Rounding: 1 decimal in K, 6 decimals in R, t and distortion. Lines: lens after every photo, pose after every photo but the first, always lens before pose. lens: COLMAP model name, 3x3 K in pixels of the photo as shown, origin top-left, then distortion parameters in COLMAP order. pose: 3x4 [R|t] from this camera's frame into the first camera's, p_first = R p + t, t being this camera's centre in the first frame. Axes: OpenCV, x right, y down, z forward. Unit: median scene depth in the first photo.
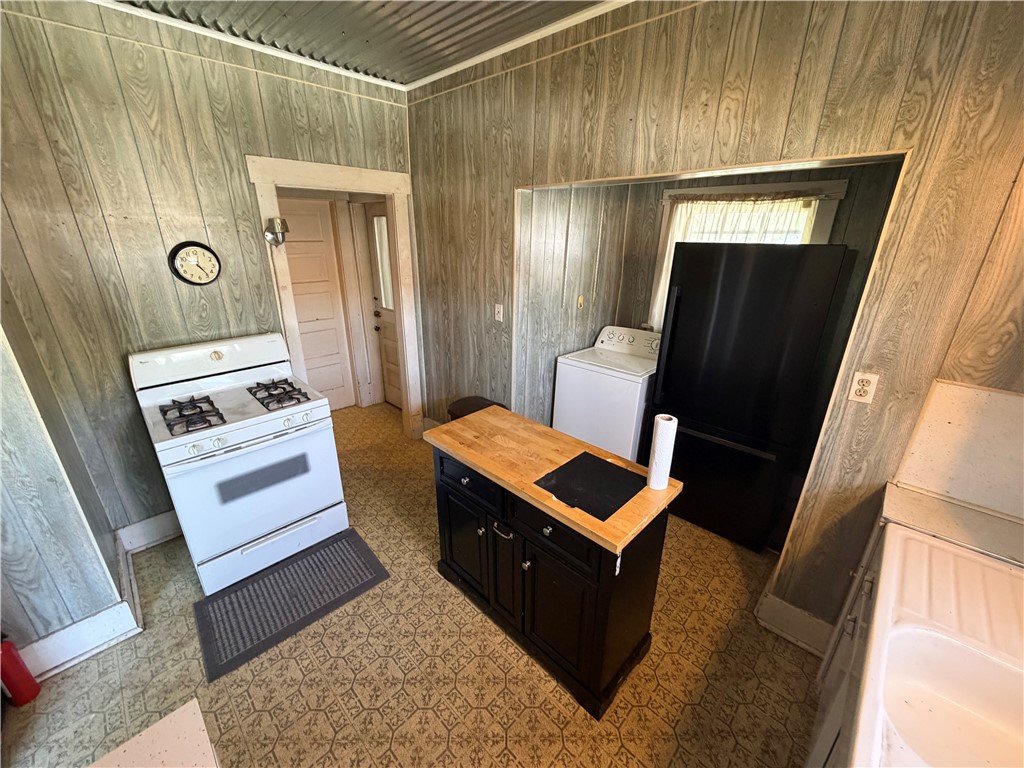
lens RADIAL K [[409.1, 0, 509.2], [0, 409.1, 382.4], [0, 0, 1]] dist [-0.000605, -0.000271]
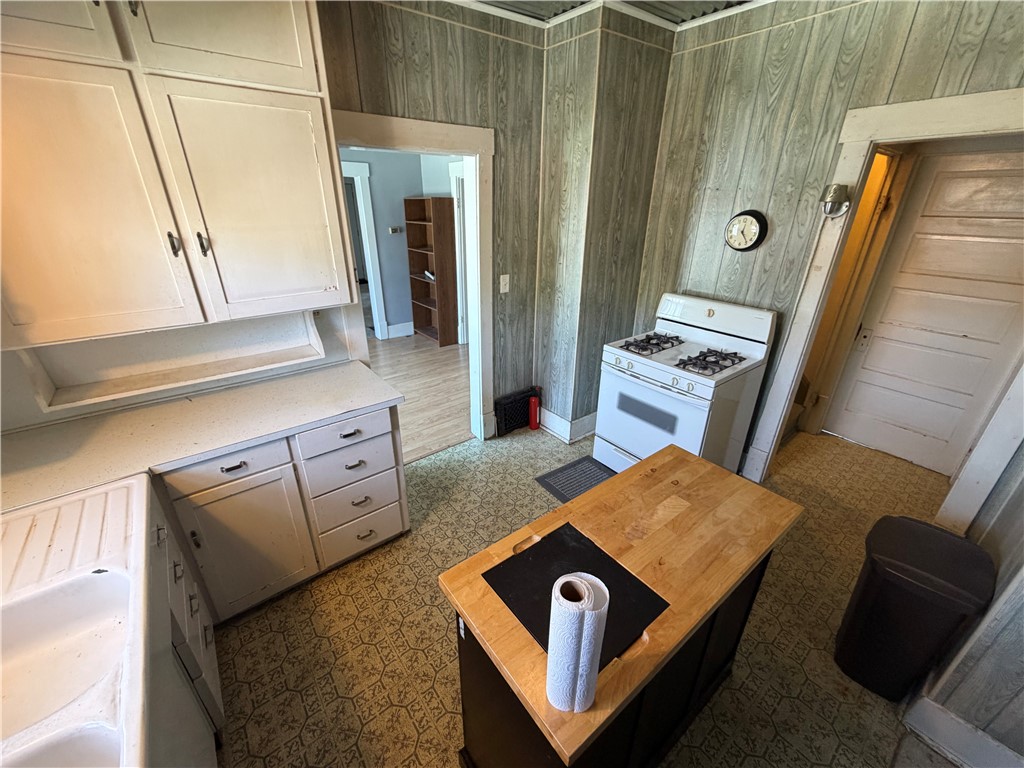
lens RADIAL K [[409.1, 0, 506.6], [0, 409.1, 382.5], [0, 0, 1]] dist [-0.000605, -0.000271]
pose [[-0.136900, 0.398096, -0.907071, 0.526516], [-0.346577, 0.838570, 0.420339, -0.210091], [0.927978, 0.371914, 0.023170, 0.591525]]
